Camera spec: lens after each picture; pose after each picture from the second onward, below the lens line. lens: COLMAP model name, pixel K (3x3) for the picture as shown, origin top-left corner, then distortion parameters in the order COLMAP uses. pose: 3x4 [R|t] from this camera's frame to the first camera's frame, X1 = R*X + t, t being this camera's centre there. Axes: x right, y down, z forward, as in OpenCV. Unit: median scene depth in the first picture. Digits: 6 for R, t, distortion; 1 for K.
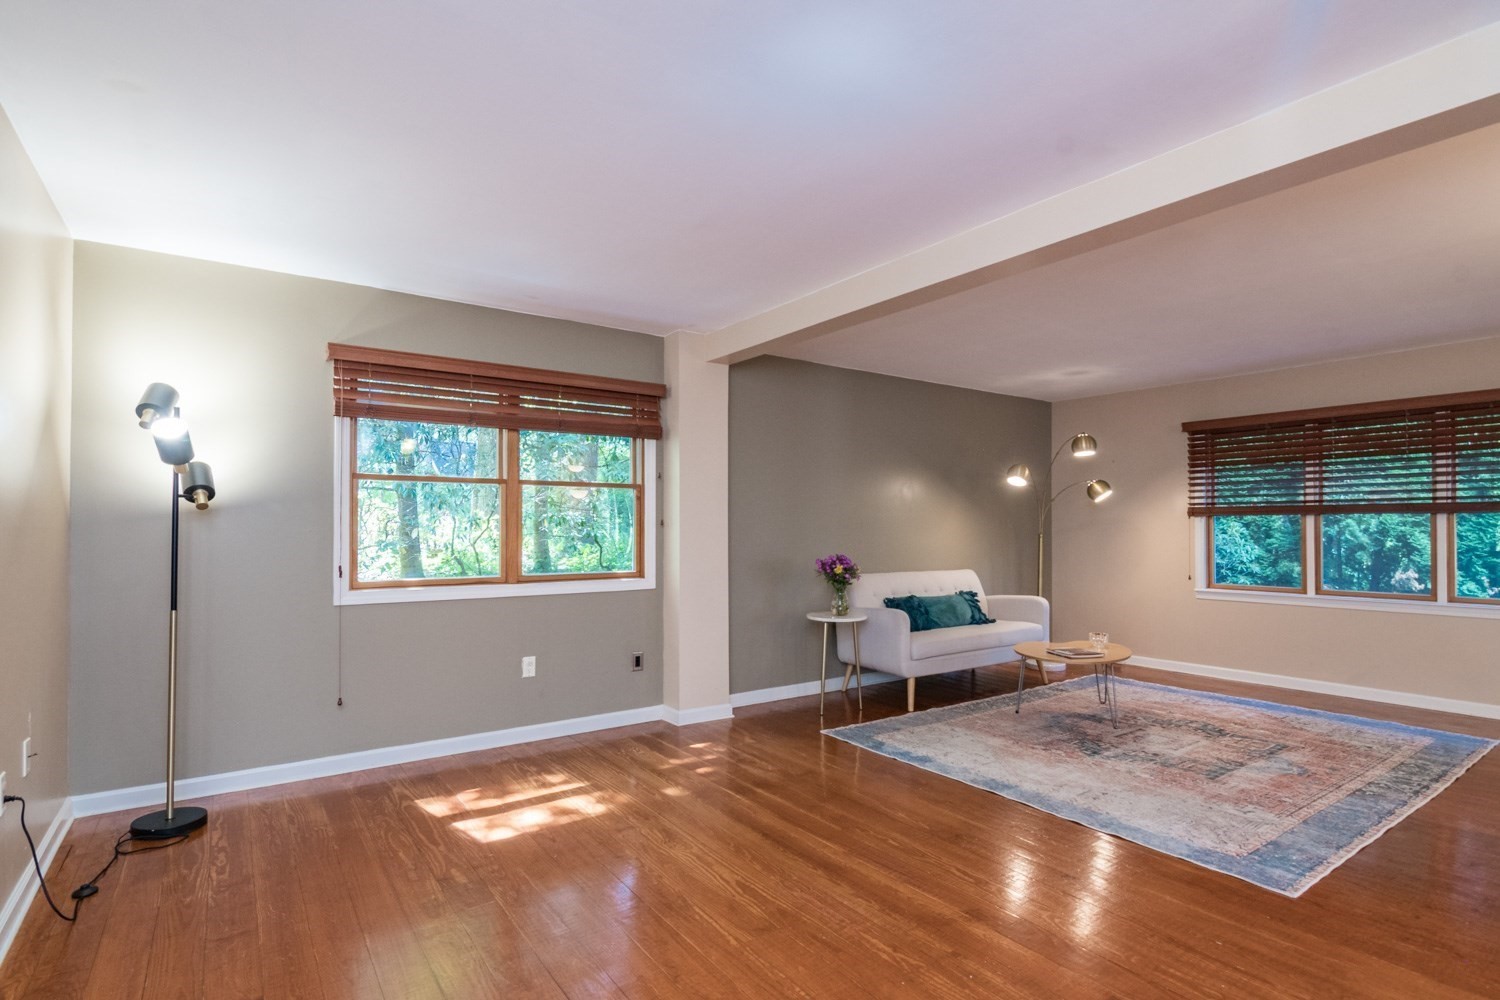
lens RADIAL K [[736.8, 0, 744.0], [0, 736.8, 513.6], [0, 0, 1]] dist [-0.008152, -0.000795]
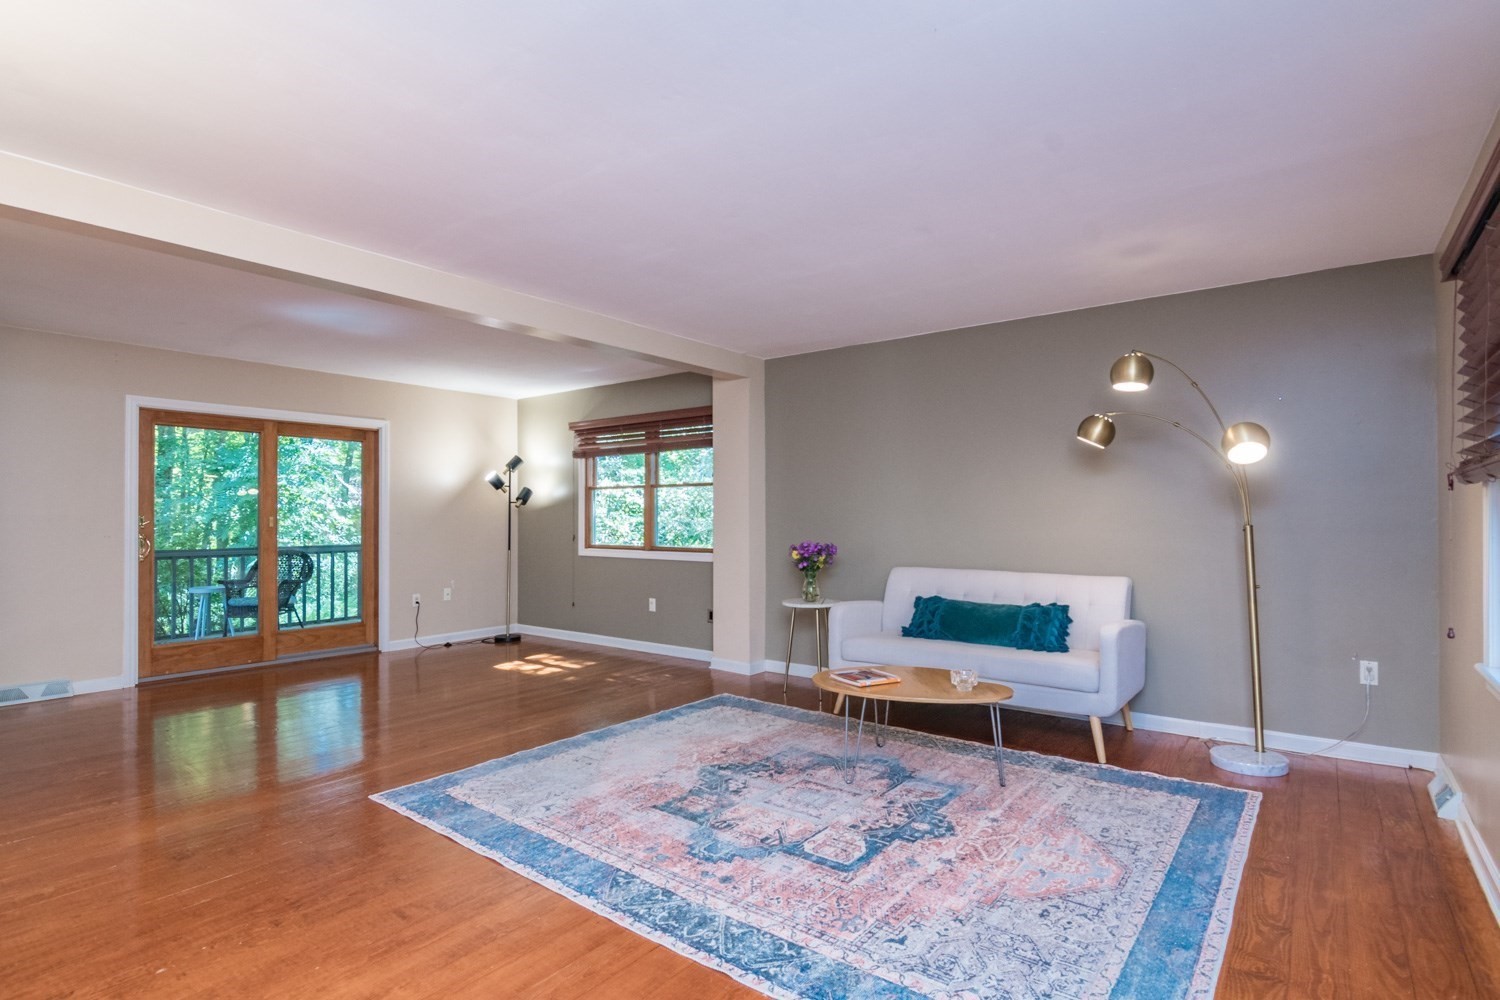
lens RADIAL K [[757.6, 0, 740.7], [0, 757.6, 503.9], [0, 0, 1]] dist [-0.005417, -0.000466]
pose [[0.278456, -0.020443, -0.960231, 1.363169], [0.018655, 0.999700, -0.015873, 0.024839], [0.960268, -0.013493, 0.278754, 0.773587]]
